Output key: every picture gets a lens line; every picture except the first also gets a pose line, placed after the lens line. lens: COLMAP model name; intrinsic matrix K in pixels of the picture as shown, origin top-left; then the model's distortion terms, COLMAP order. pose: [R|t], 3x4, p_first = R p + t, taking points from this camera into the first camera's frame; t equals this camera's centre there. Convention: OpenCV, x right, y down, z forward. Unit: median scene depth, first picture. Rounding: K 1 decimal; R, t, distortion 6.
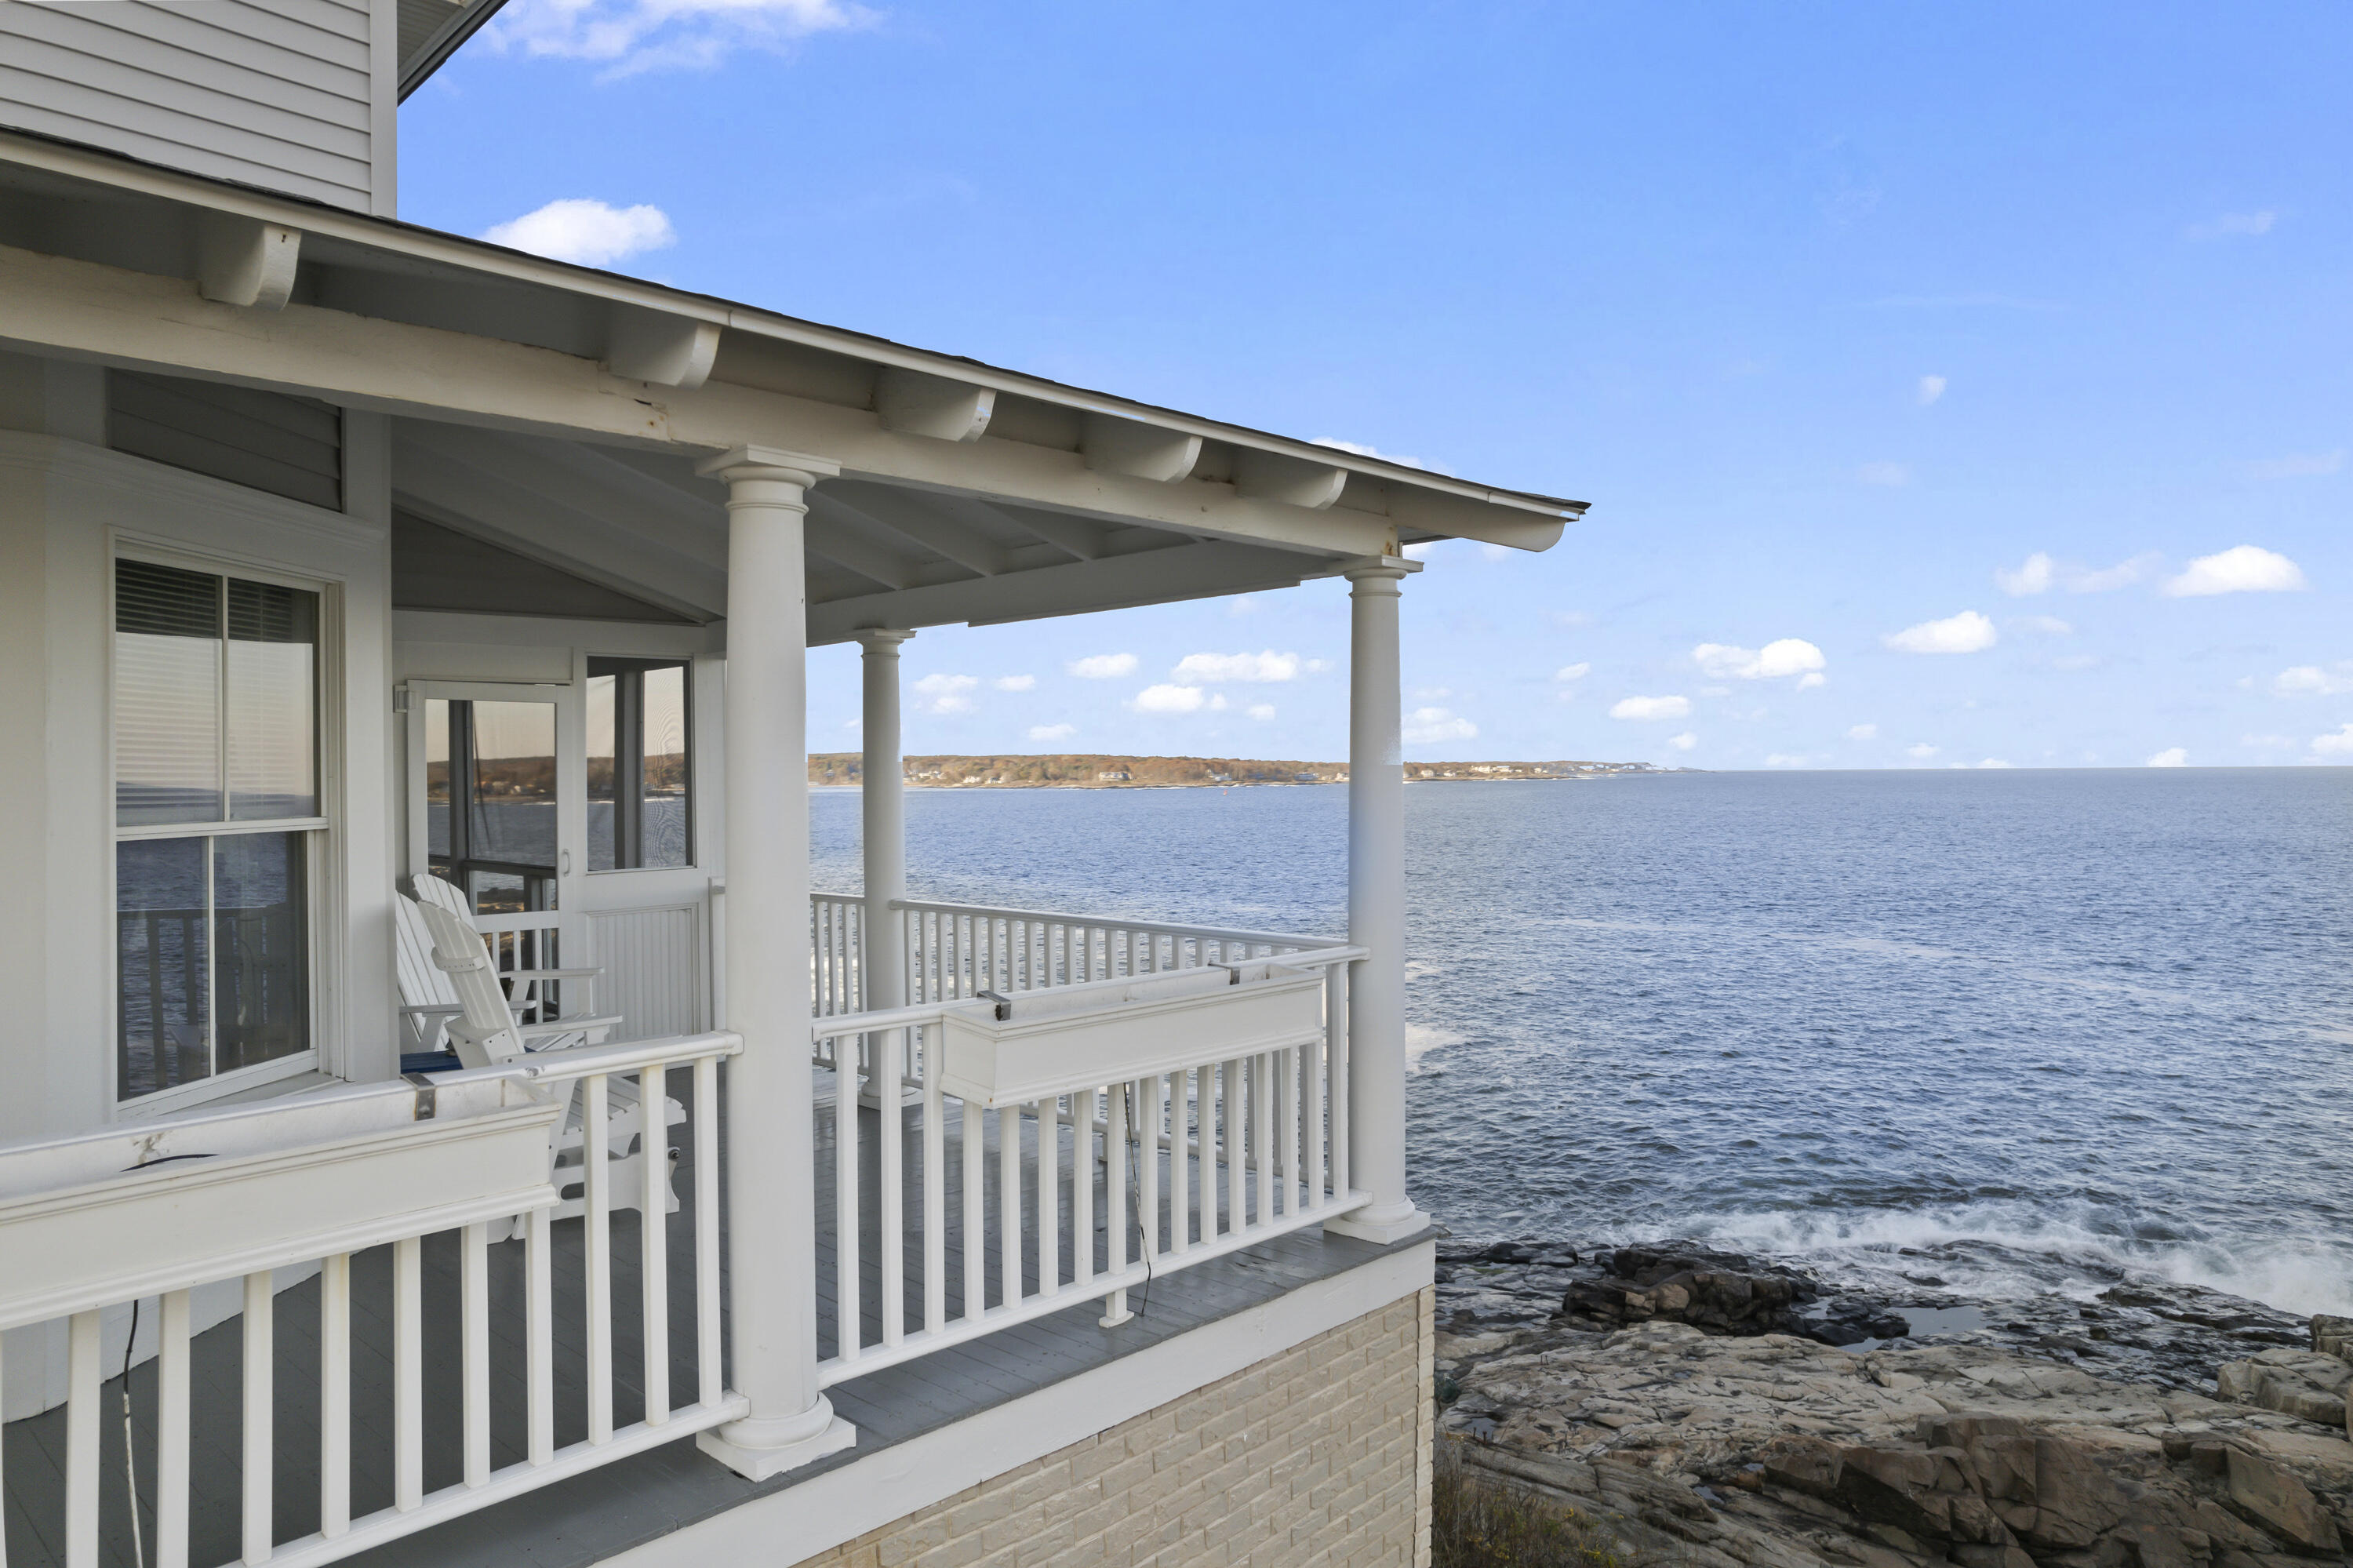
lens RADIAL K [[1504.5, 0, 1183.5], [0, 1504.5, 791.2], [0, 0, 1]] dist [-0.079993, 0.067423]
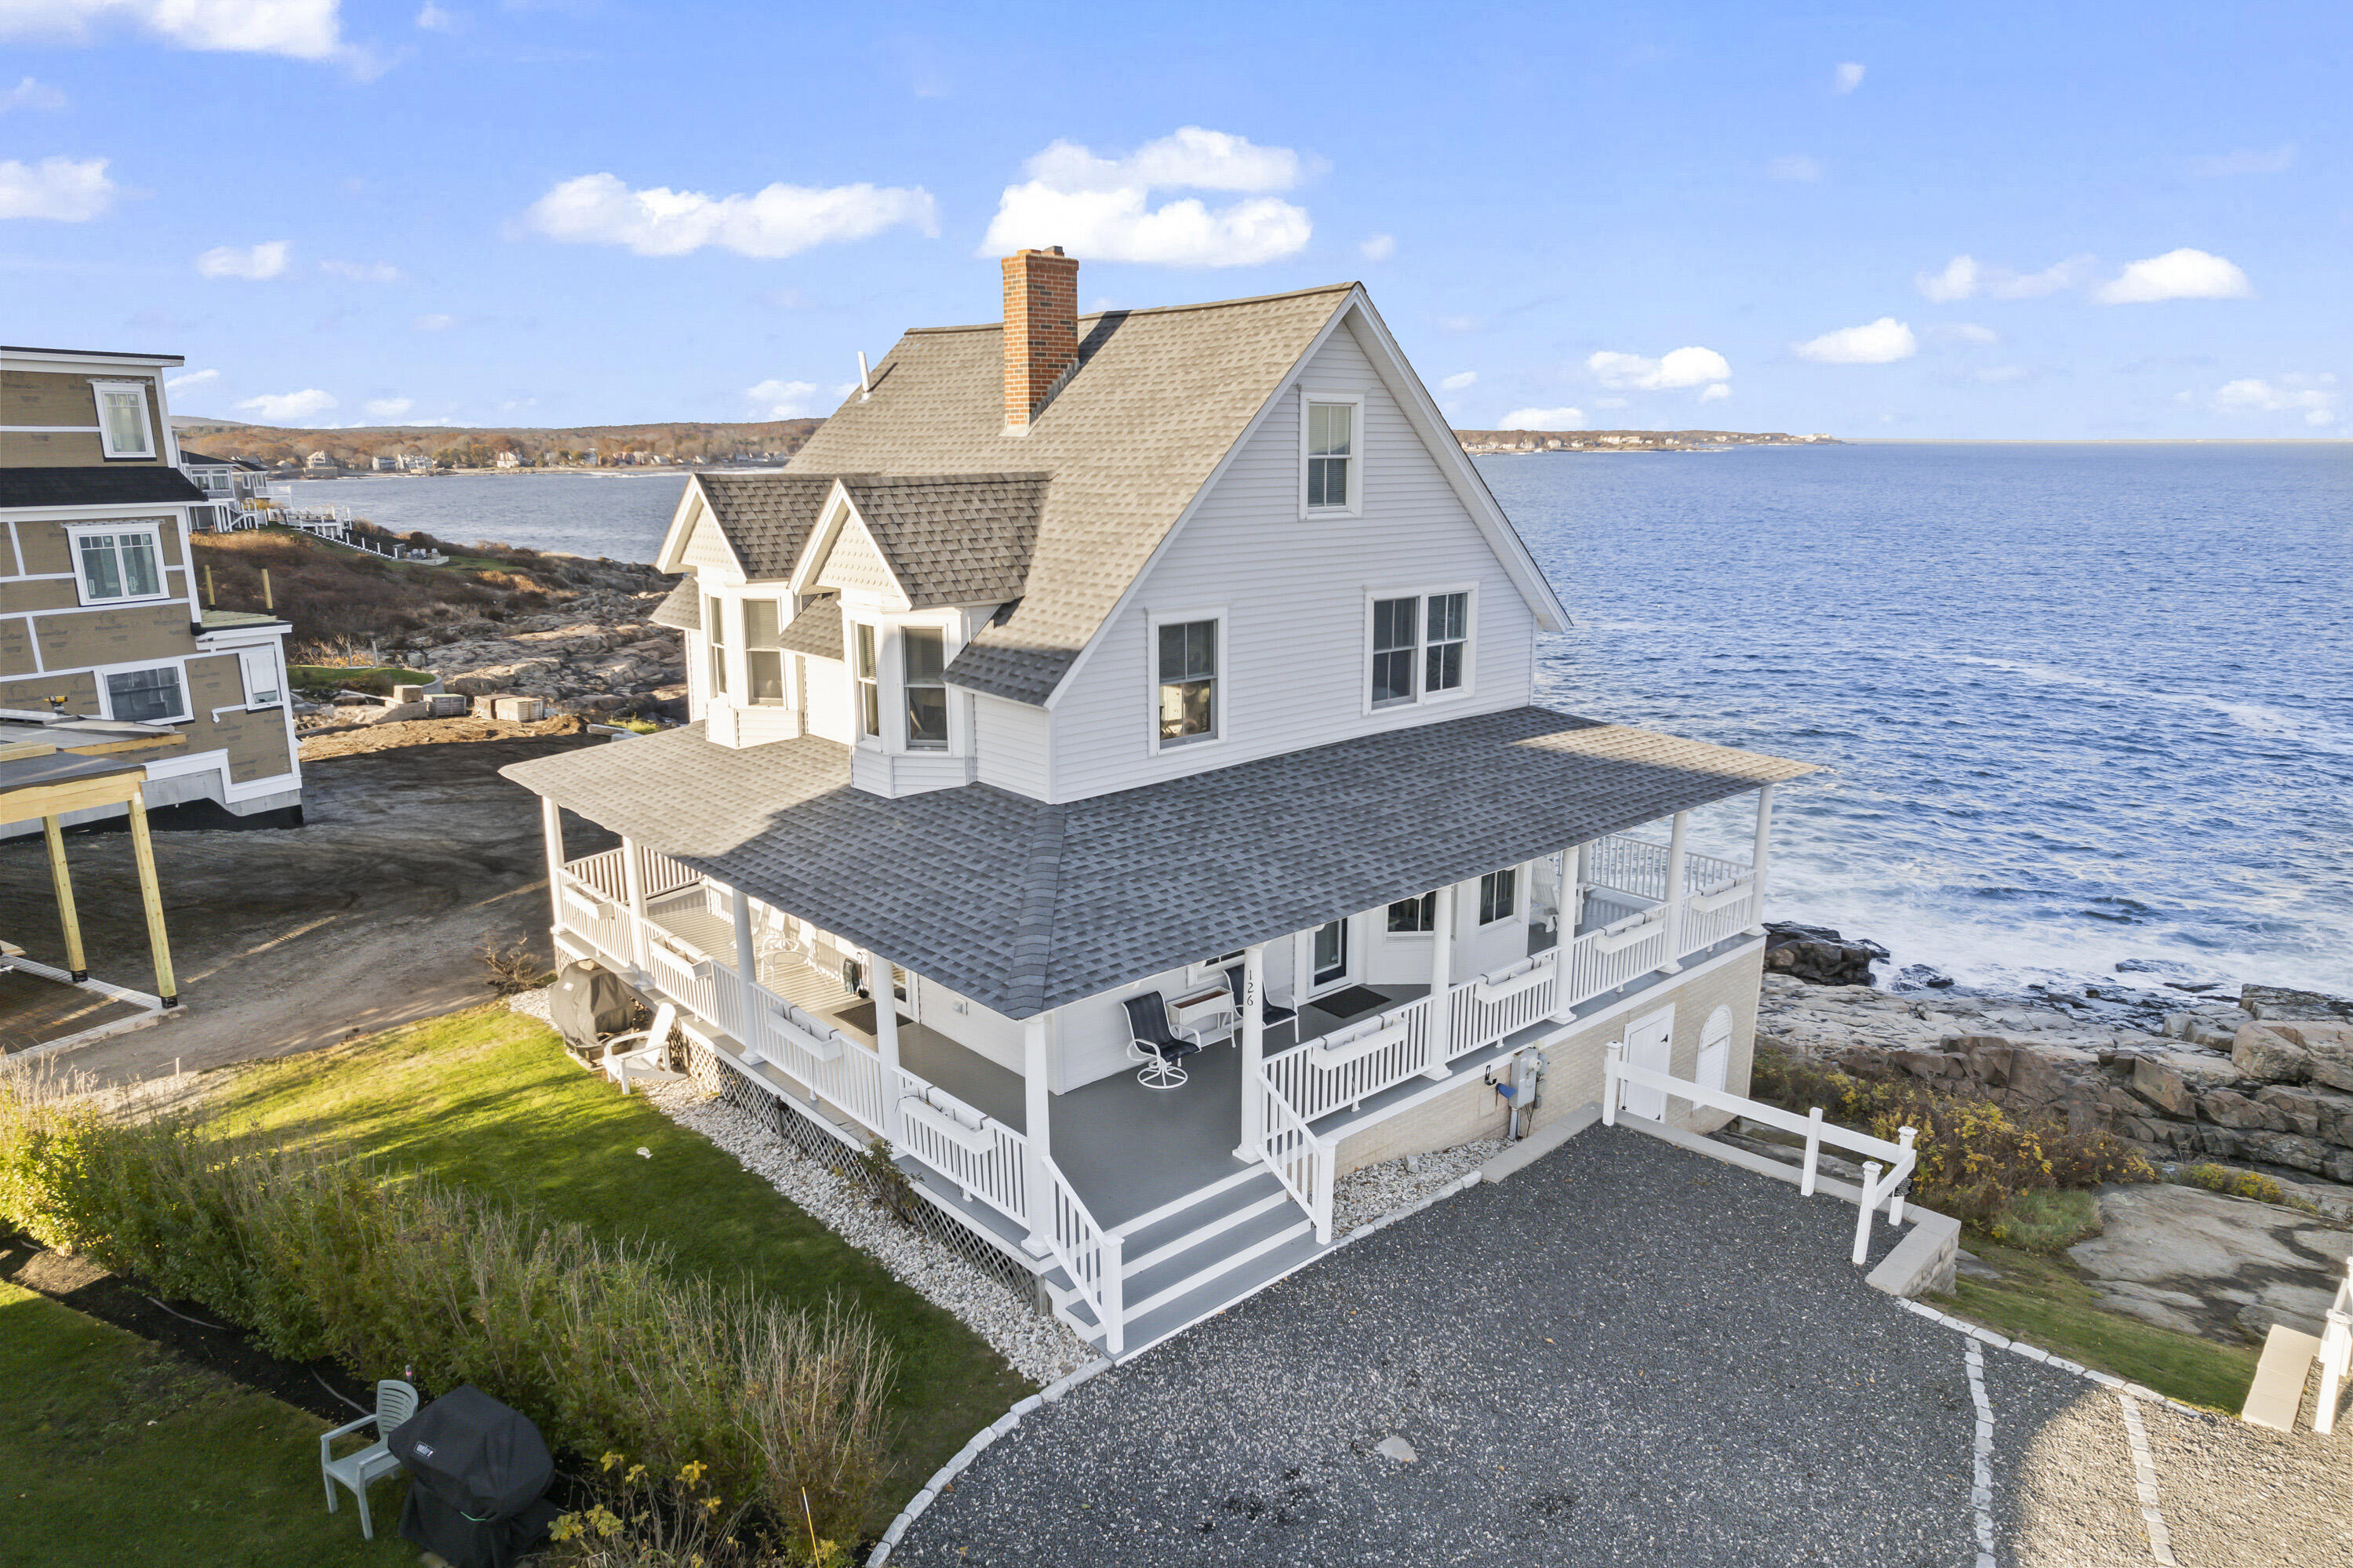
lens RADIAL K [[1504.5, 0, 1183.5], [0, 1504.5, 791.2], [0, 0, 1]] dist [-0.079993, 0.067423]
pose [[0.997311, 0.021530, -0.070047, -0.164716], [-0.005451, 0.975014, 0.222076, -0.142129], [0.073078, -0.221097, 0.972510, -0.436971]]
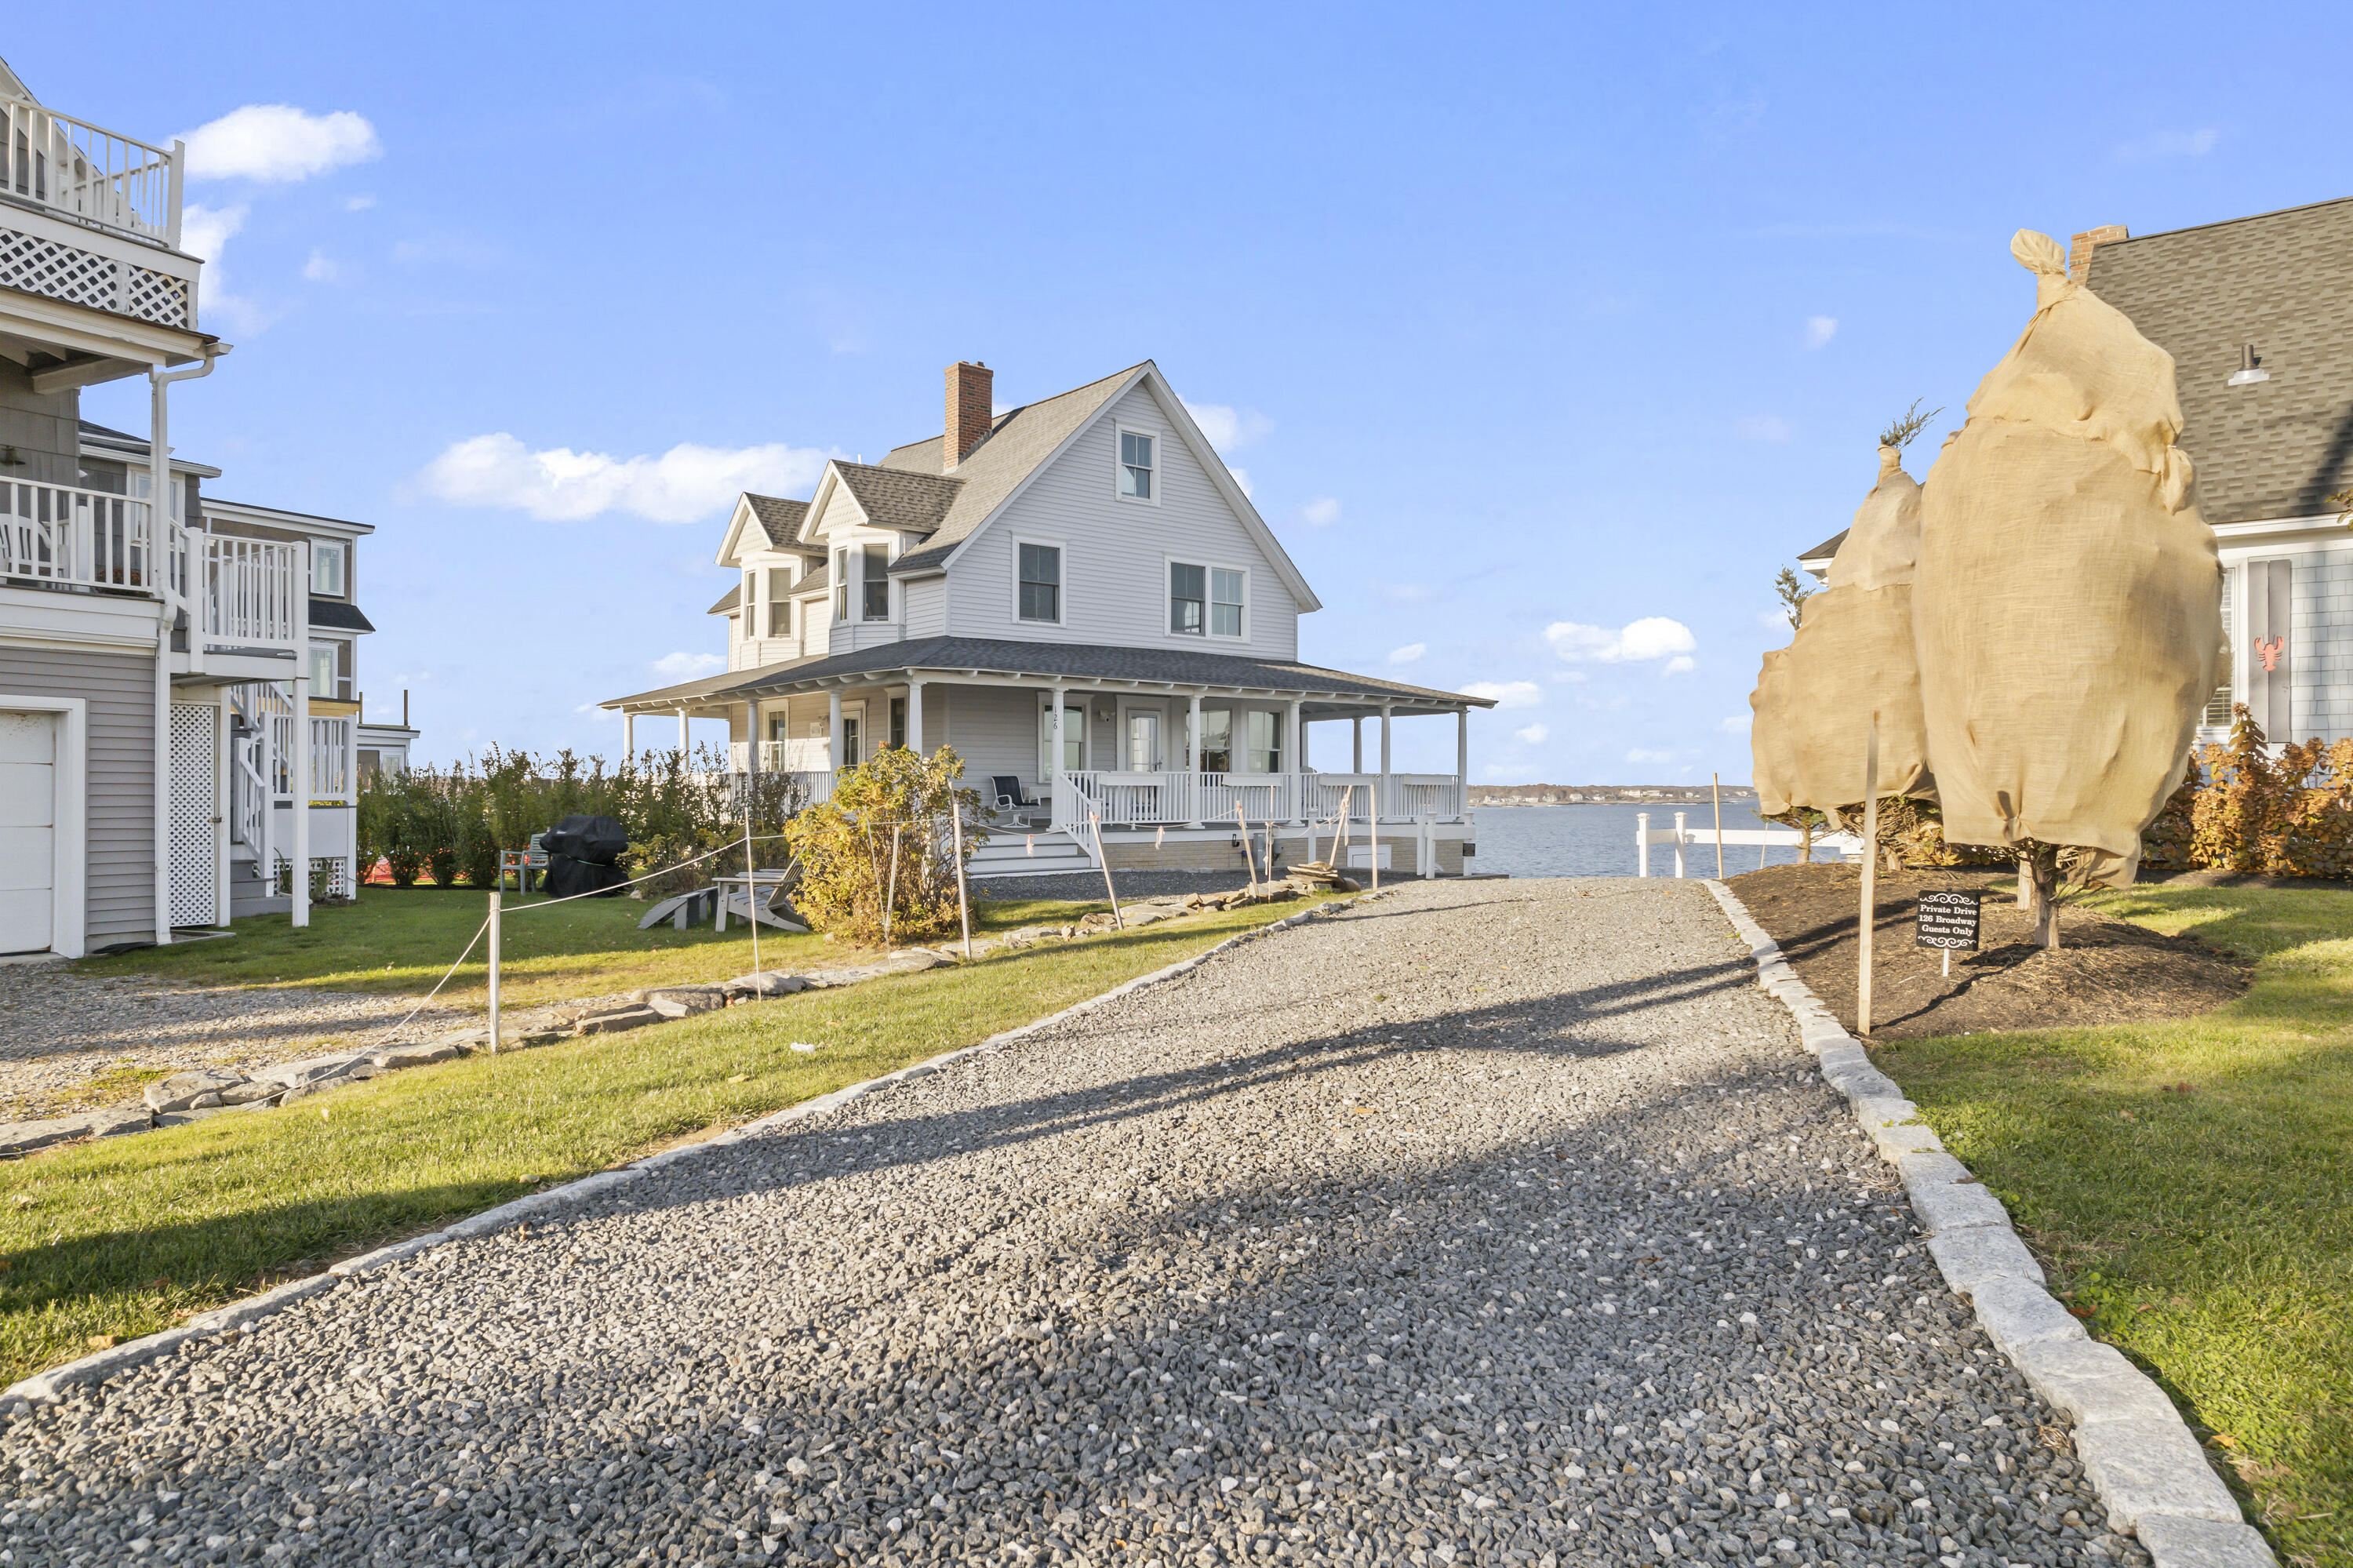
lens RADIAL K [[1504.5, 0, 1183.5], [0, 1504.5, 791.2], [0, 0, 1]] dist [-0.079993, 0.067423]
pose [[0.995357, 0.008474, -0.095879, -0.055570], [-0.009686, 0.999879, -0.012180, 0.034969], [0.095764, 0.013052, 0.995318, -0.705392]]
